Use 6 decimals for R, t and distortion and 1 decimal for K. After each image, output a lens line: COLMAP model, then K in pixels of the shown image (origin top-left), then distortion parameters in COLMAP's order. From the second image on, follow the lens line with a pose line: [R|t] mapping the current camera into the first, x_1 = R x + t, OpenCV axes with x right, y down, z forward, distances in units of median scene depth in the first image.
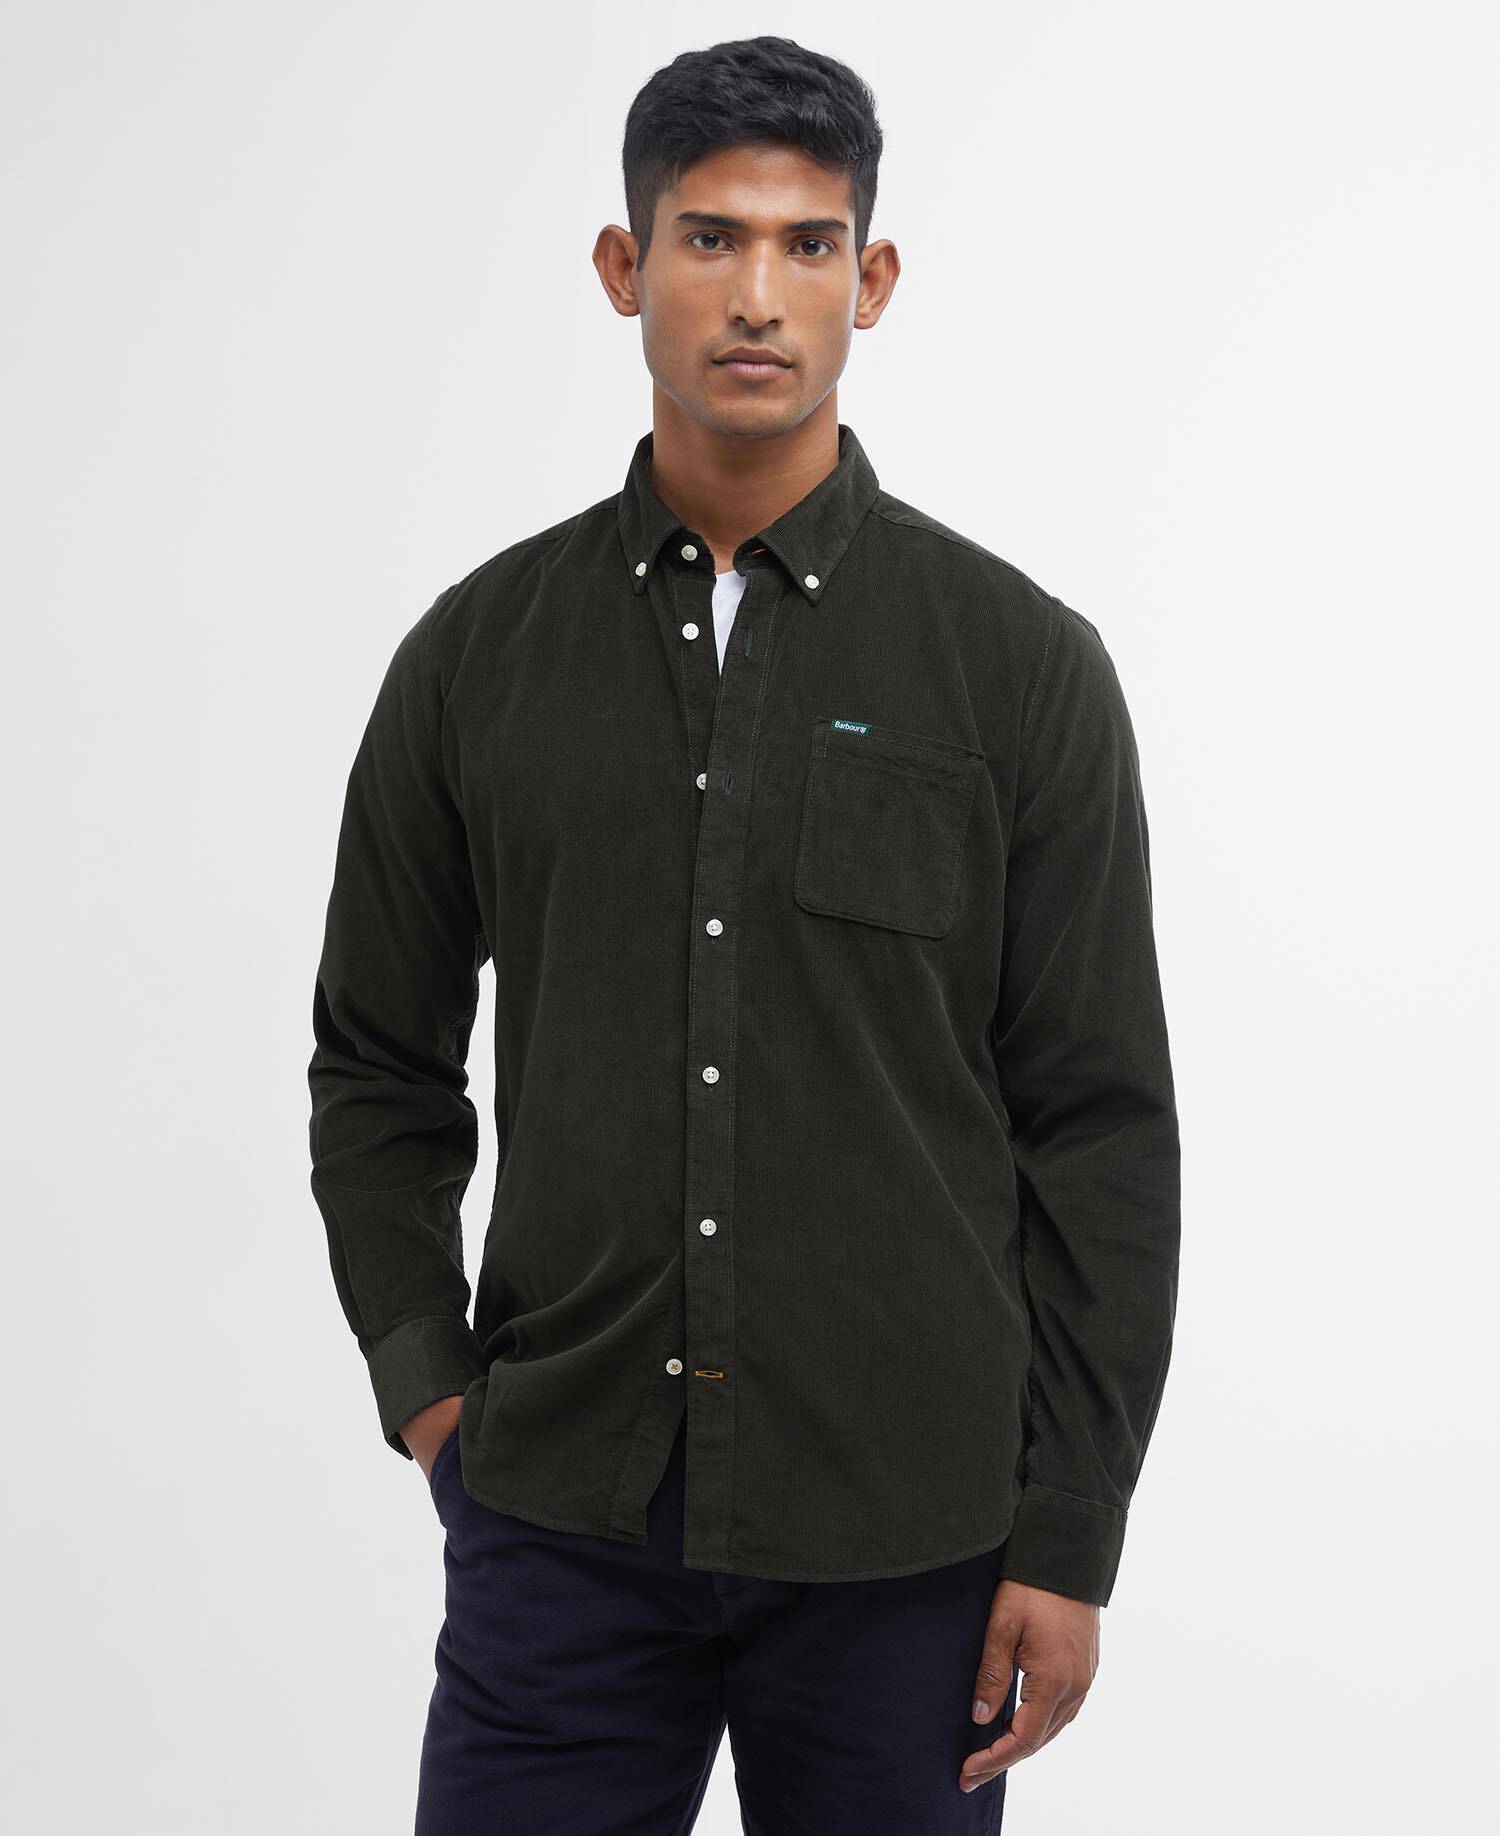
lens RADIAL K [[3683.9, 0, 763.4], [0, 3683.9, 926.2], [0, 0, 1]] dist [0.440226, 0.000000]
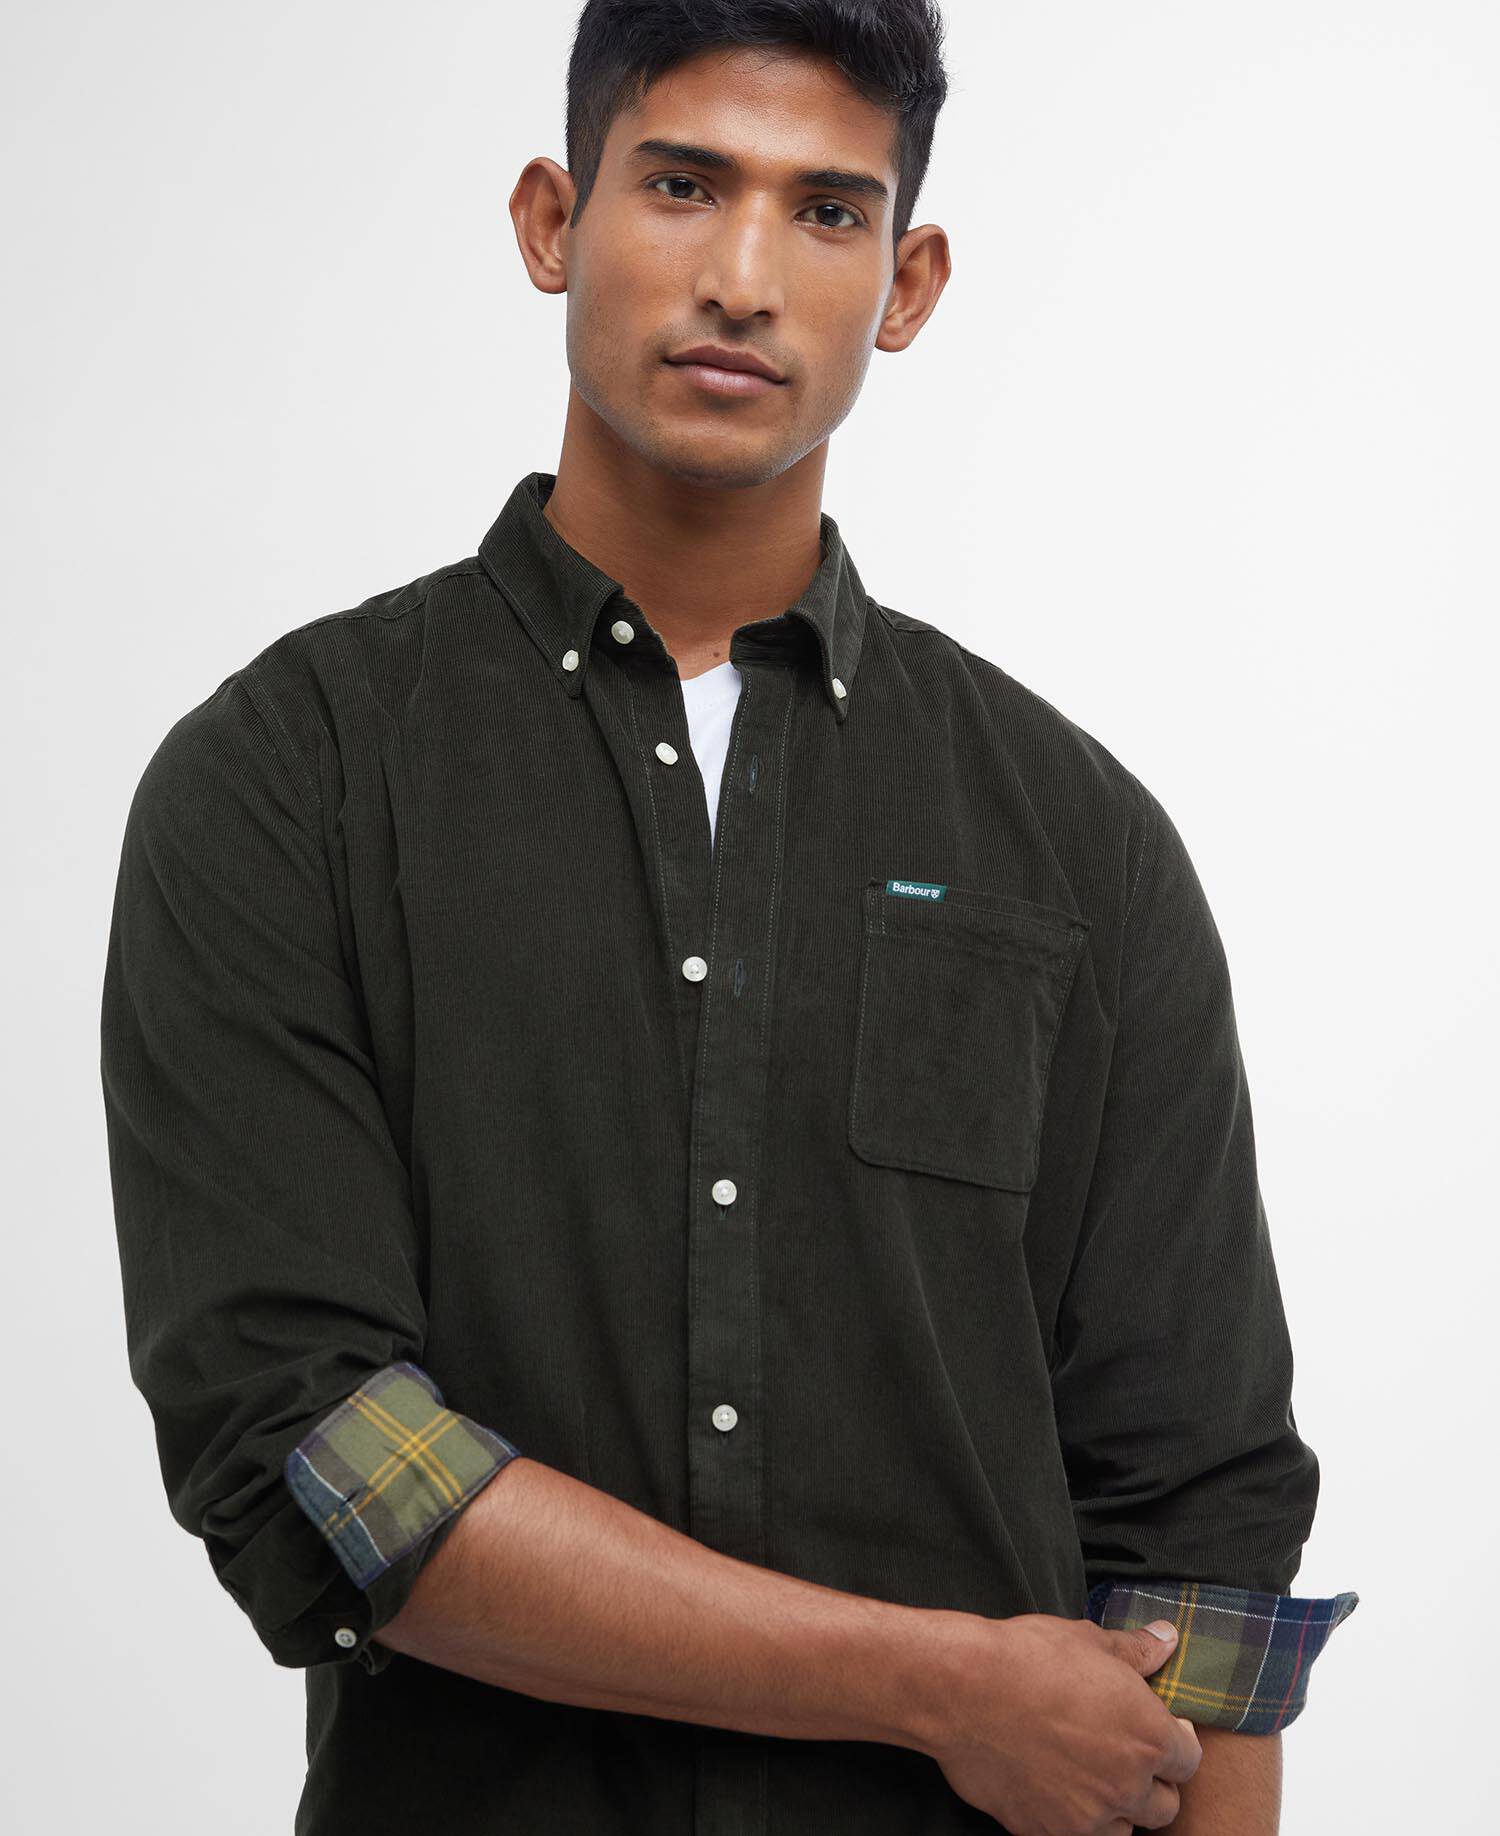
lens RADIAL K [[2532.2, 0, 732.7], [0, 2532.2, 920.9], [0, 0, 1]] dist [0.135323, 0.000000]
pose [[0.993438, 0.111655, 0.024783, -0.001802], [-0.112181, 0.993467, 0.020953, -0.063641], [-0.022282, -0.023596, 0.999473, 0.538167]]
